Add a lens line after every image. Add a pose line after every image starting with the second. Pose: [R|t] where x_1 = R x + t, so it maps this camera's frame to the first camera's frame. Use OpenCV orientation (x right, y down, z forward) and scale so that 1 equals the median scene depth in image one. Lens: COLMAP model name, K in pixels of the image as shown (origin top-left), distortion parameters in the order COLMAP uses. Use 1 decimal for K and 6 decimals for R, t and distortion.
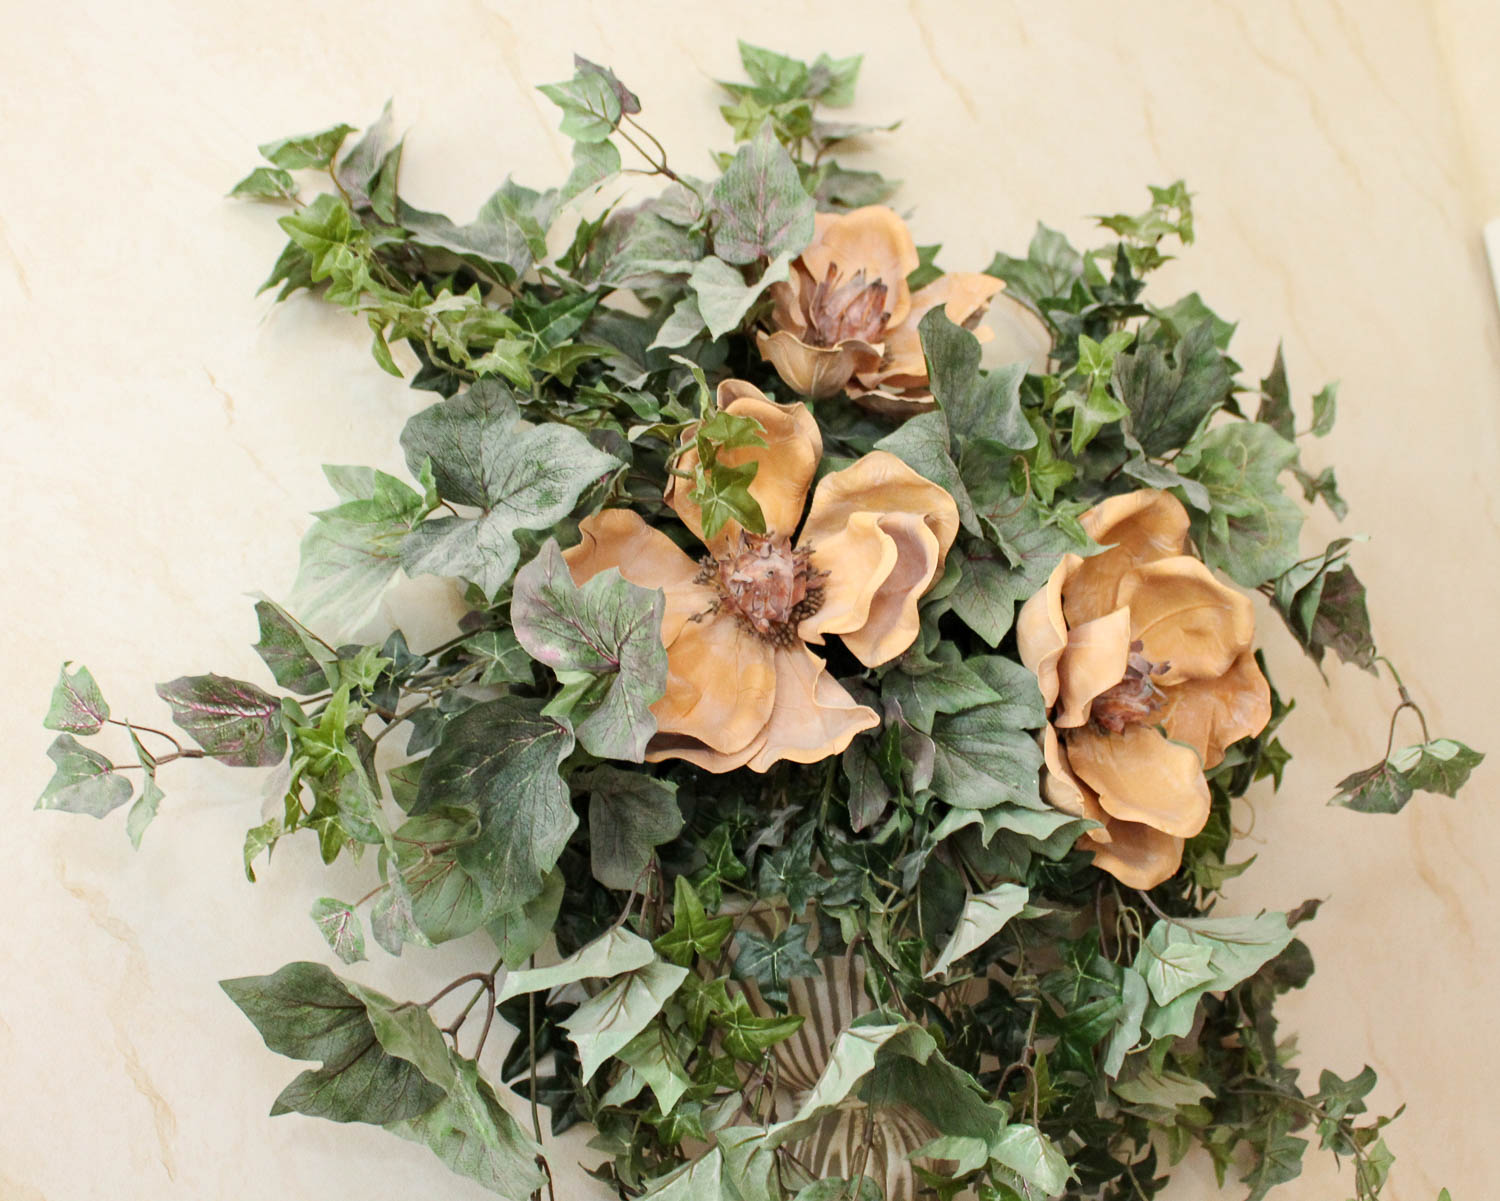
lens RADIAL K [[1711.9, 0, 750.3], [0, 1711.9, 602.3], [0, 0, 1]] dist [-0.094011, 0.000000]
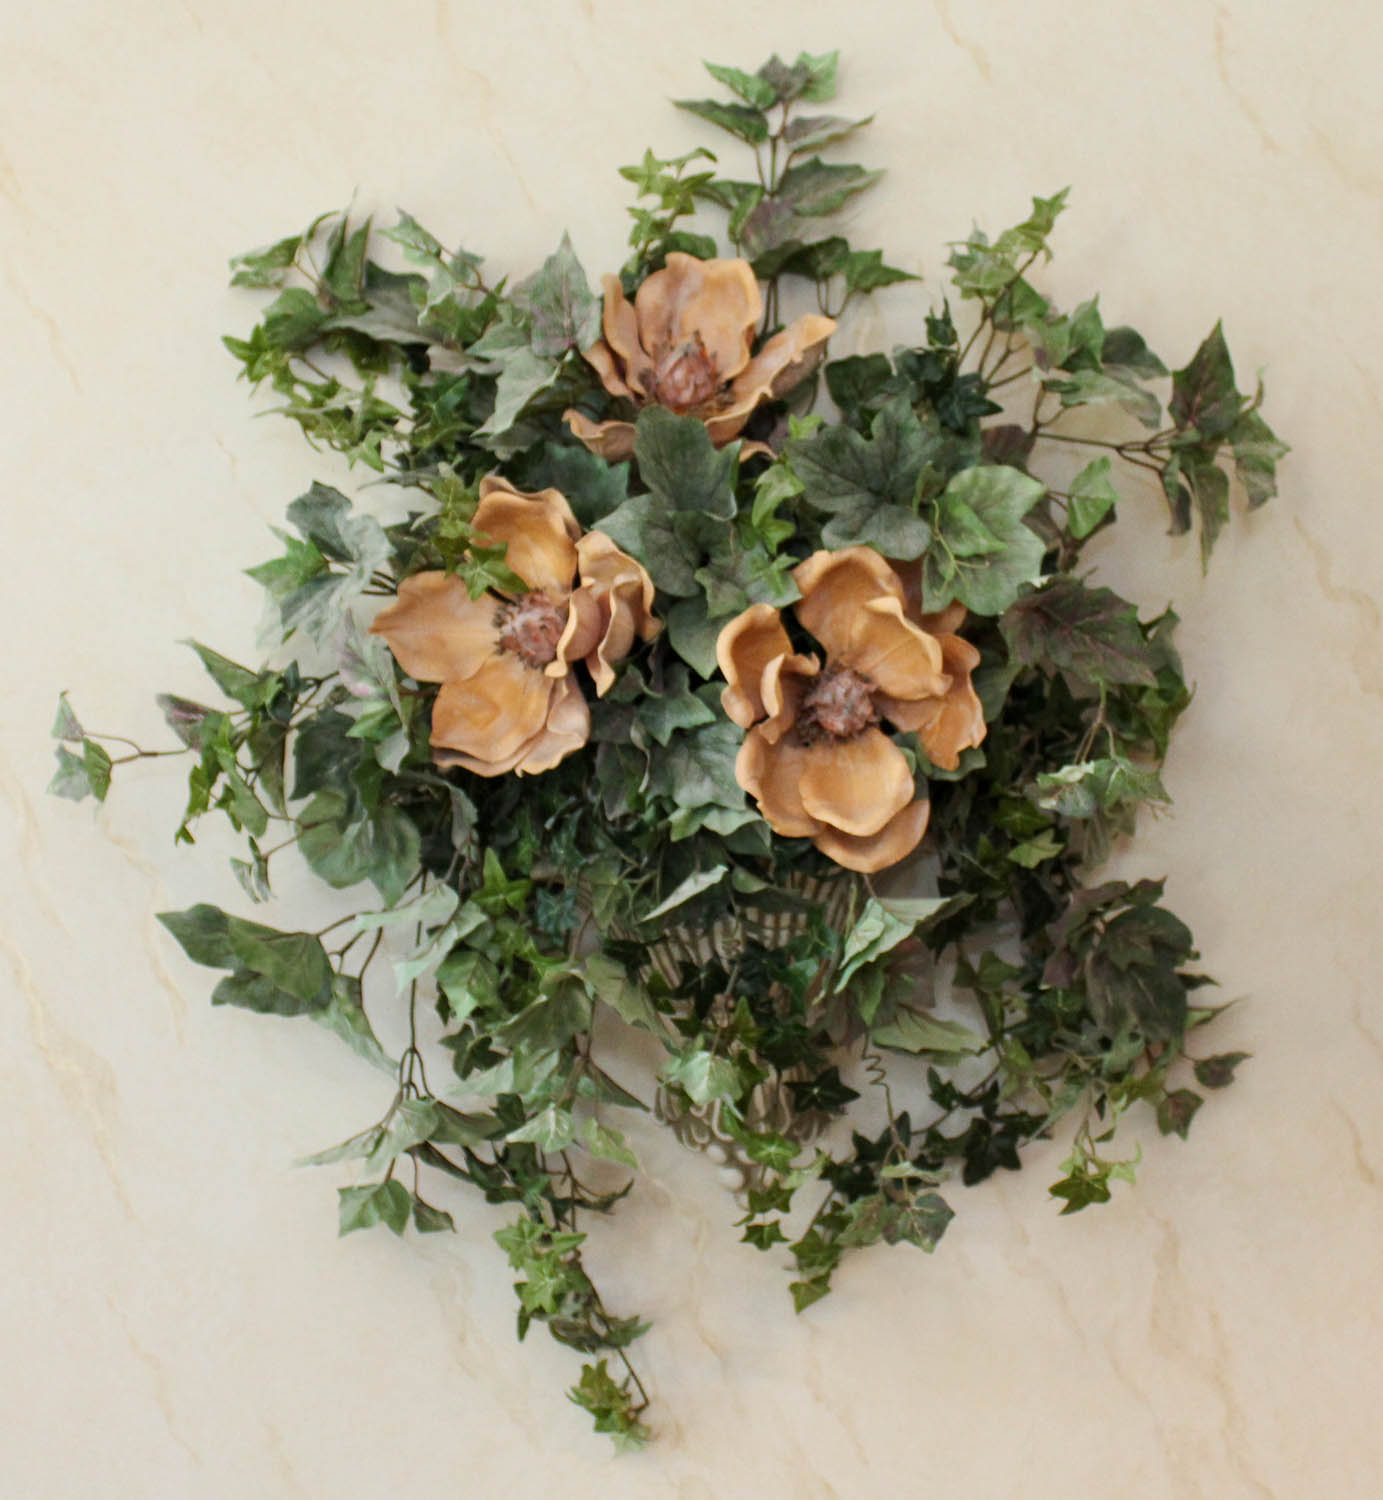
lens RADIAL K [[2214.0, 0, 691.4], [0, 2214.0, 749.4], [0, 0, 1]] dist [-0.057887, 0.000000]
pose [[0.931034, 0.025766, -0.364022, 0.728832], [0.037357, 0.985535, 0.165302, -0.193273], [0.363015, -0.167501, 0.916604, -0.504228]]
